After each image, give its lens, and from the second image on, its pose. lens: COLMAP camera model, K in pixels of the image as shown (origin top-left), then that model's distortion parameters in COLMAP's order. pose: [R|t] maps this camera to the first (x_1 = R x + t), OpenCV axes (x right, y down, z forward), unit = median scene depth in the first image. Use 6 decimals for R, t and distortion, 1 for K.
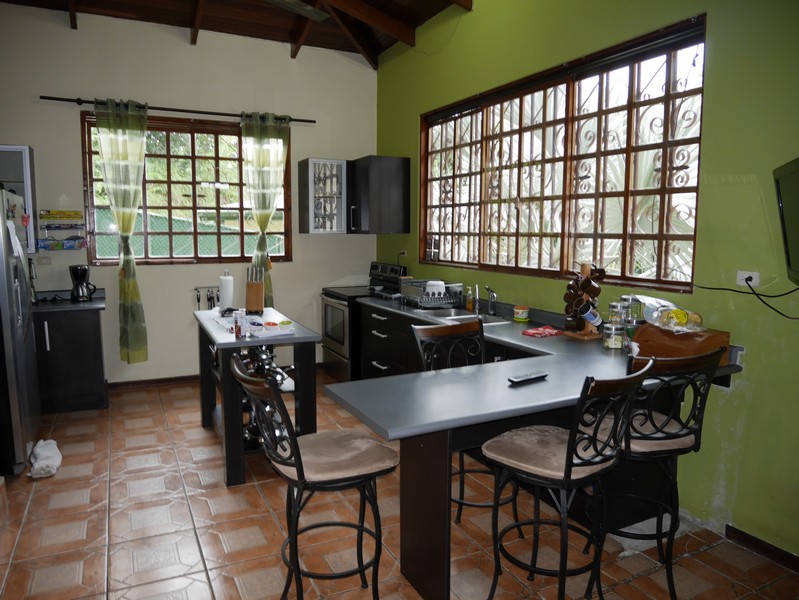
lens RADIAL K [[570.1, 0, 396.5], [0, 570.1, 299.5], [0, 0, 1]] dist [-0.073268, 0.030139]
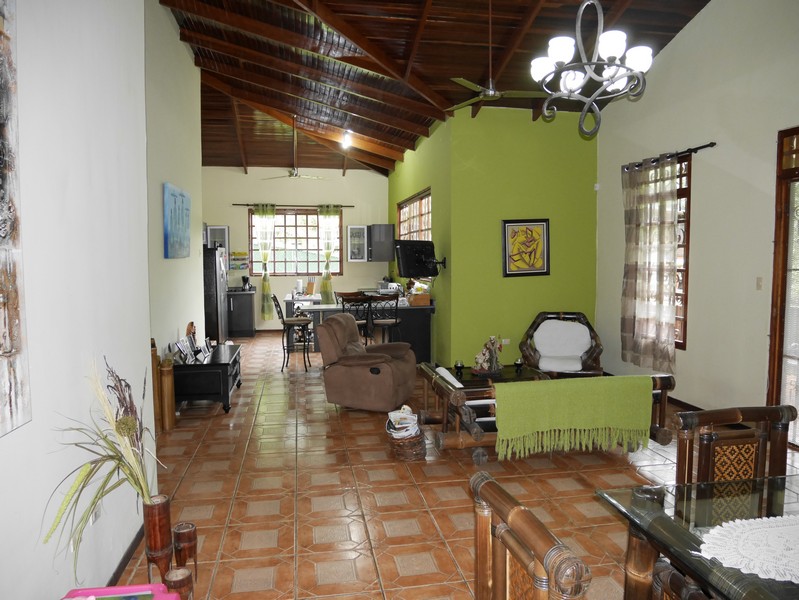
lens RADIAL K [[570.1, 0, 396.5], [0, 570.1, 299.5], [0, 0, 1]] dist [-0.073268, 0.030139]
pose [[0.960972, 0.011324, -0.276415, 0.630711], [-0.023562, 0.998882, -0.040992, 0.110018], [0.275642, 0.045905, 0.960164, -0.996798]]
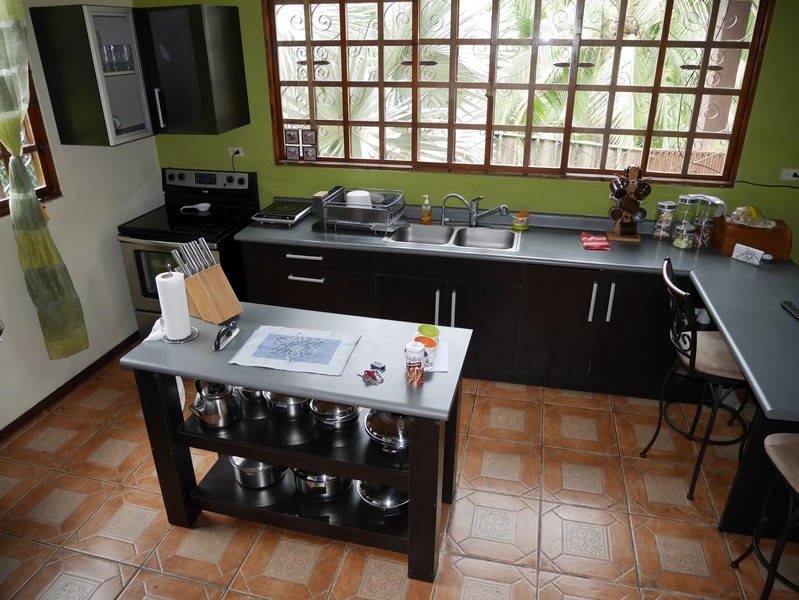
lens RADIAL K [[570.1, 0, 396.5], [0, 570.1, 299.5], [0, 0, 1]] dist [-0.073268, 0.030139]
pose [[0.640841, -0.337787, 0.689363, -0.436567], [0.103193, 0.927745, 0.358665, -0.153519], [-0.760706, -0.158710, 0.629395, 0.412678]]
